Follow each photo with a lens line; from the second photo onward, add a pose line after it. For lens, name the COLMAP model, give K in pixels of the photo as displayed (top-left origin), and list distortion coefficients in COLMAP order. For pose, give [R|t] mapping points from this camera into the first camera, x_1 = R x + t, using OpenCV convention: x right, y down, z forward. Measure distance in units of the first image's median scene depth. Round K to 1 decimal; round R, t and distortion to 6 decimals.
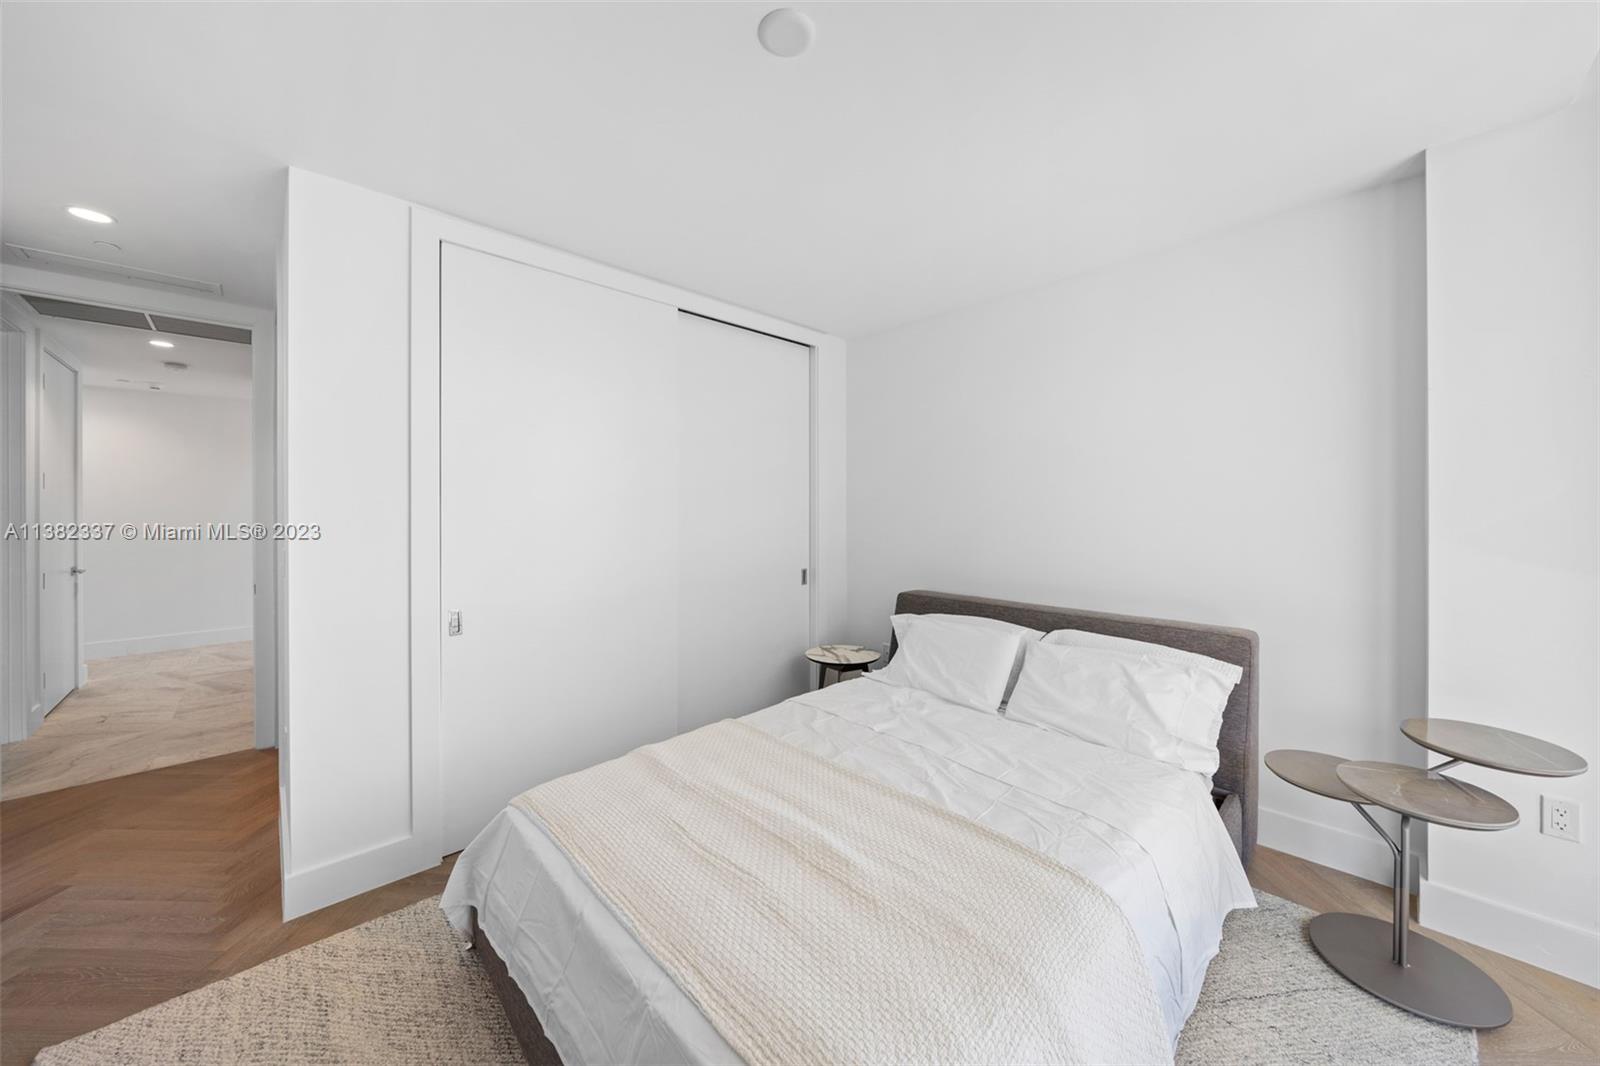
lens RADIAL K [[558.5, 0, 819.0], [0, 558.5, 503.7], [0, 0, 1]] dist [-0.003543, -0.000186]
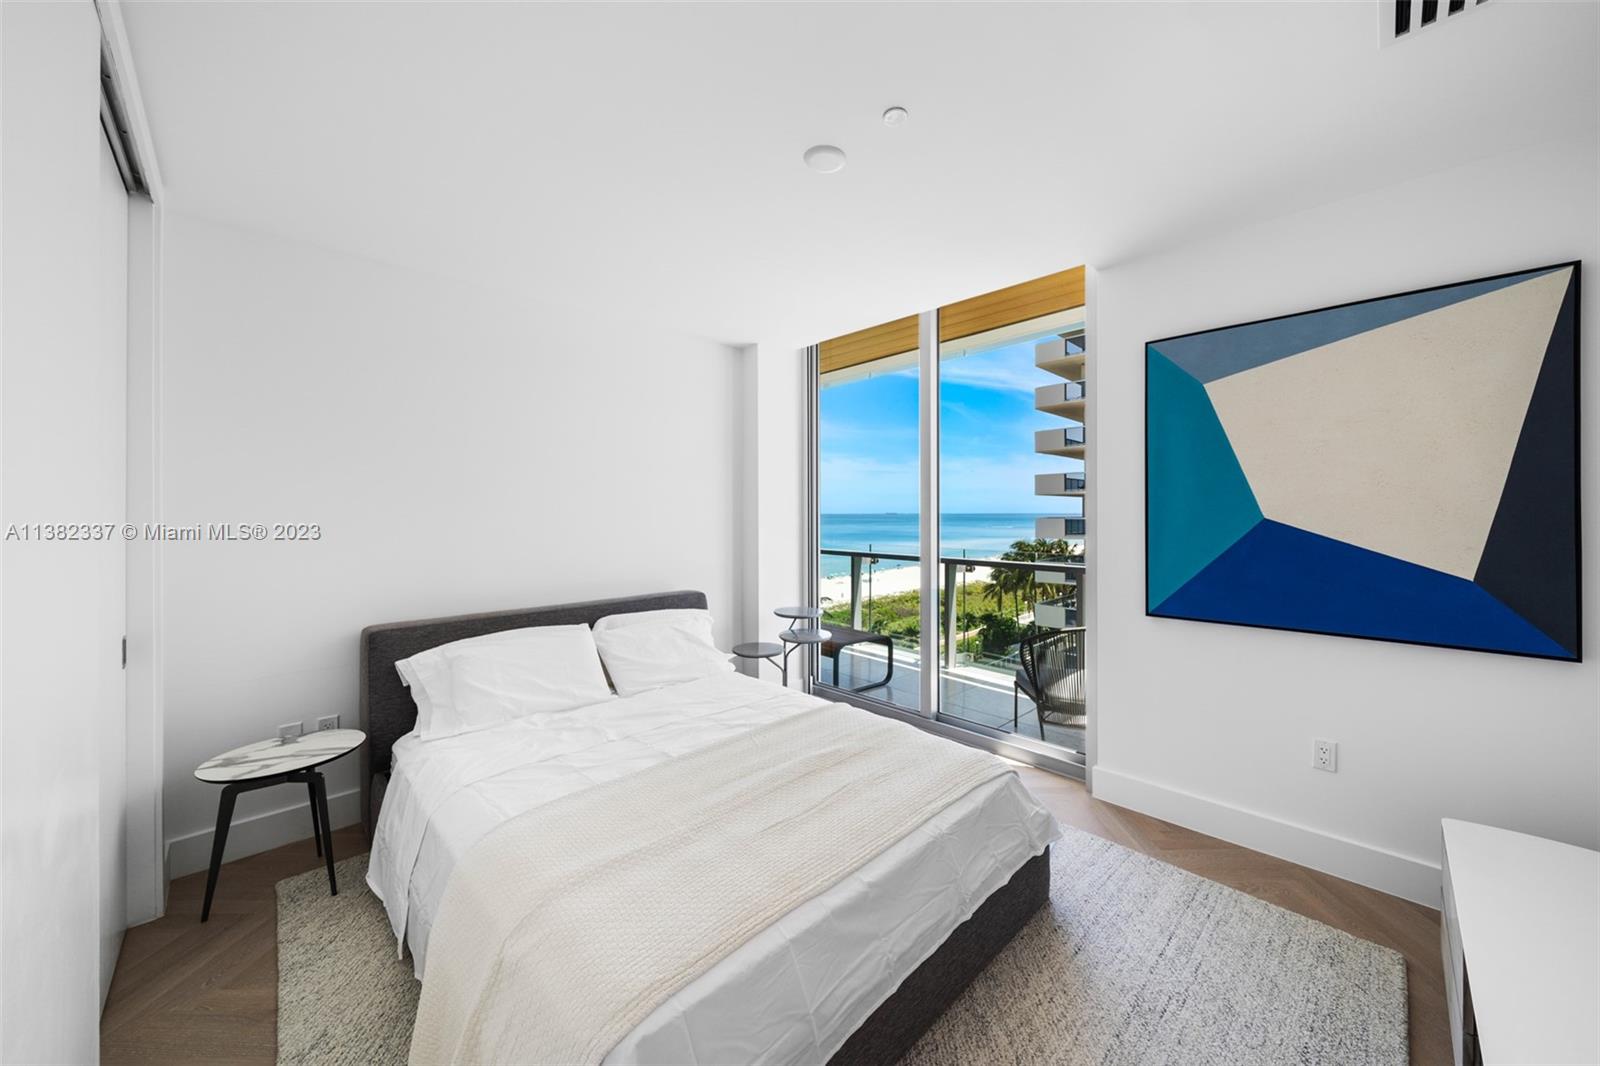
lens RADIAL K [[558.5, 0, 819.0], [0, 558.5, 503.7], [0, 0, 1]] dist [-0.003543, -0.000186]
pose [[0.029716, 0.010162, 0.999507, -1.027653], [0.003919, 0.999939, -0.010283, -0.002820], [-0.999551, 0.004222, 0.029675, 0.708267]]
